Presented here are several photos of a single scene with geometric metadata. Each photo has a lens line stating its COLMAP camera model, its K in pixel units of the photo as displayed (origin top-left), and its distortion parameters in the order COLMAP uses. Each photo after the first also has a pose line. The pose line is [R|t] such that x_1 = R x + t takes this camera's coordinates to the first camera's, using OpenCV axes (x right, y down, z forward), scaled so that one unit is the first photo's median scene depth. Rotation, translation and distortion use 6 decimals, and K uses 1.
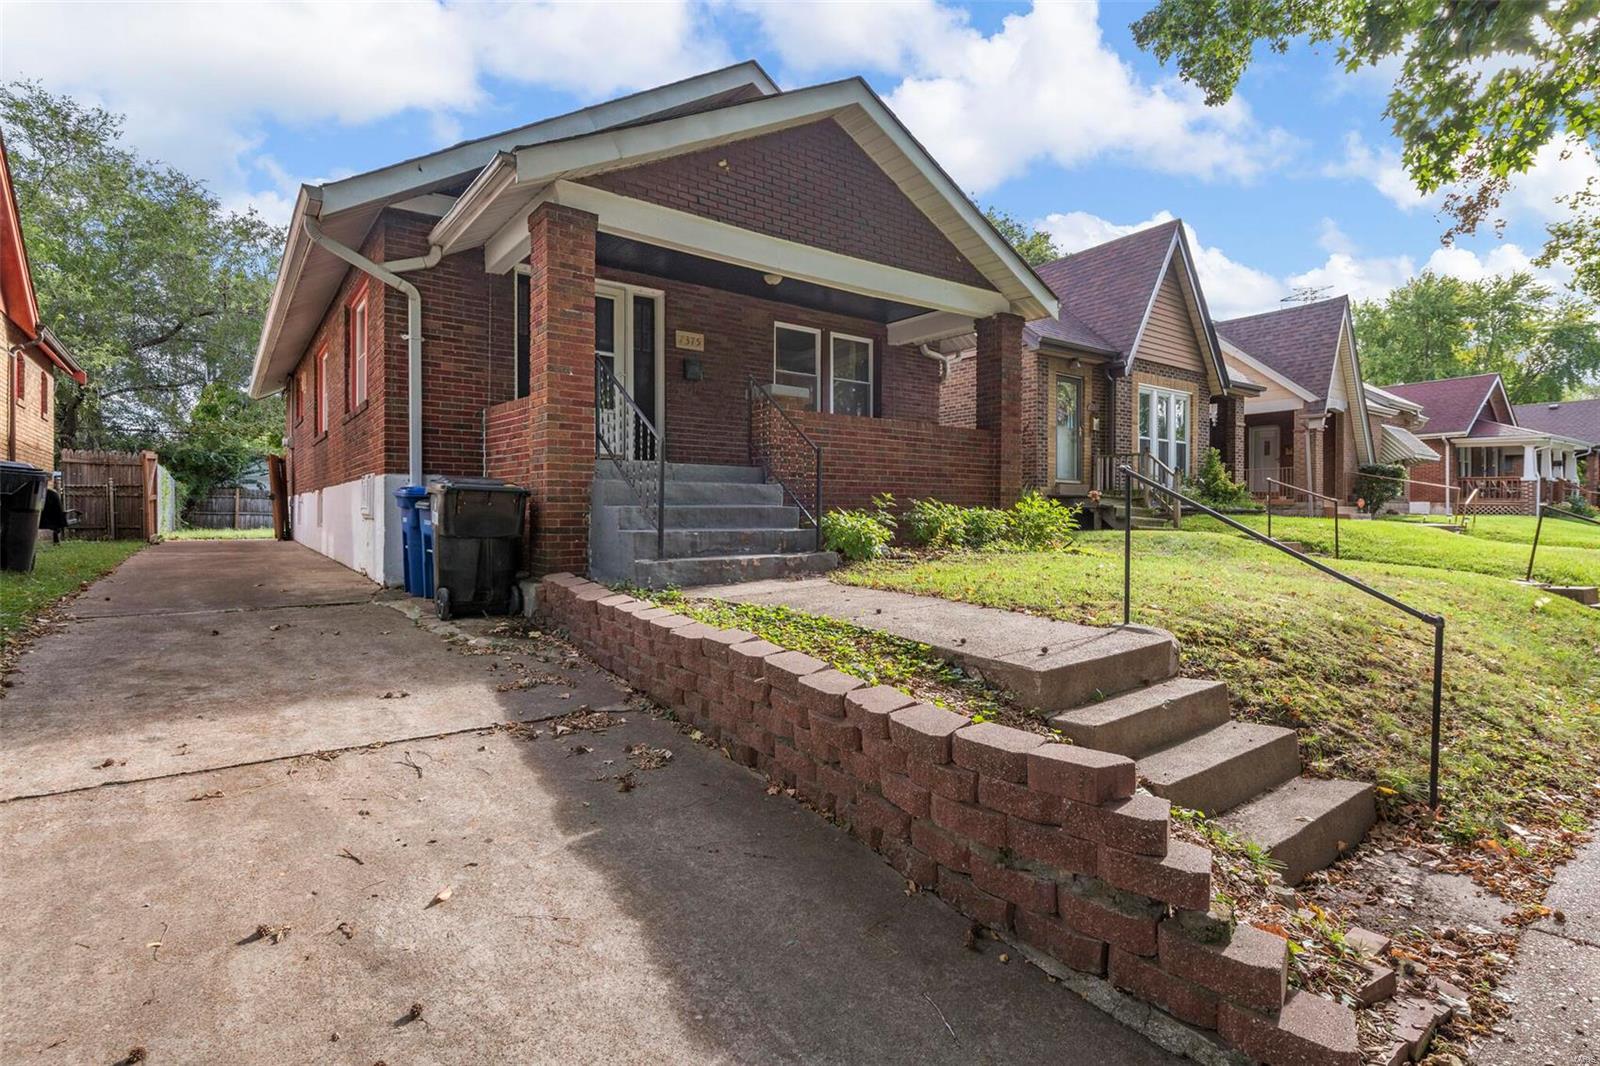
lens RADIAL K [[774.1, 0, 806.9], [0, 774.1, 518.3], [0, 0, 1]] dist [-0.003293, -0.001331]
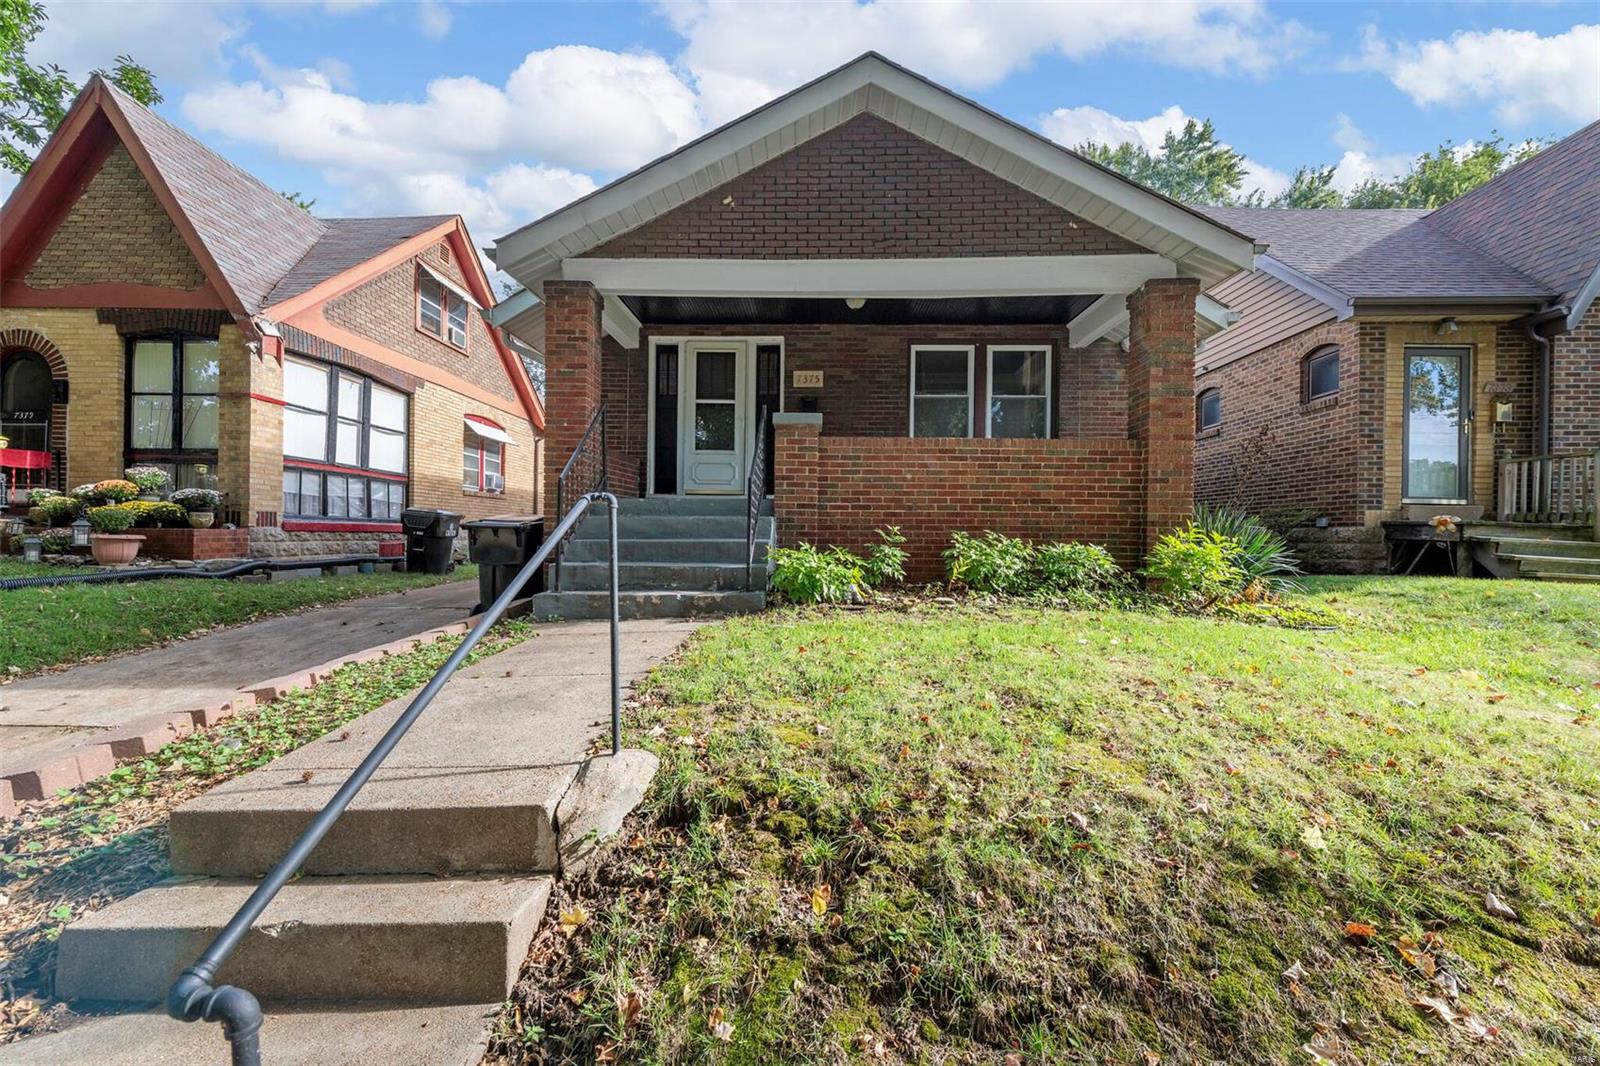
lens RADIAL K [[633.1, 0, 800.0], [0, 633.1, 533.0], [0, 0, 1]] dist [0.002031, -0.000189]
pose [[0.782546, 0.005614, -0.622568, 0.391712], [-0.010631, 0.999934, -0.004346, -0.017278], [0.622502, 0.010019, 0.782554, 0.336559]]
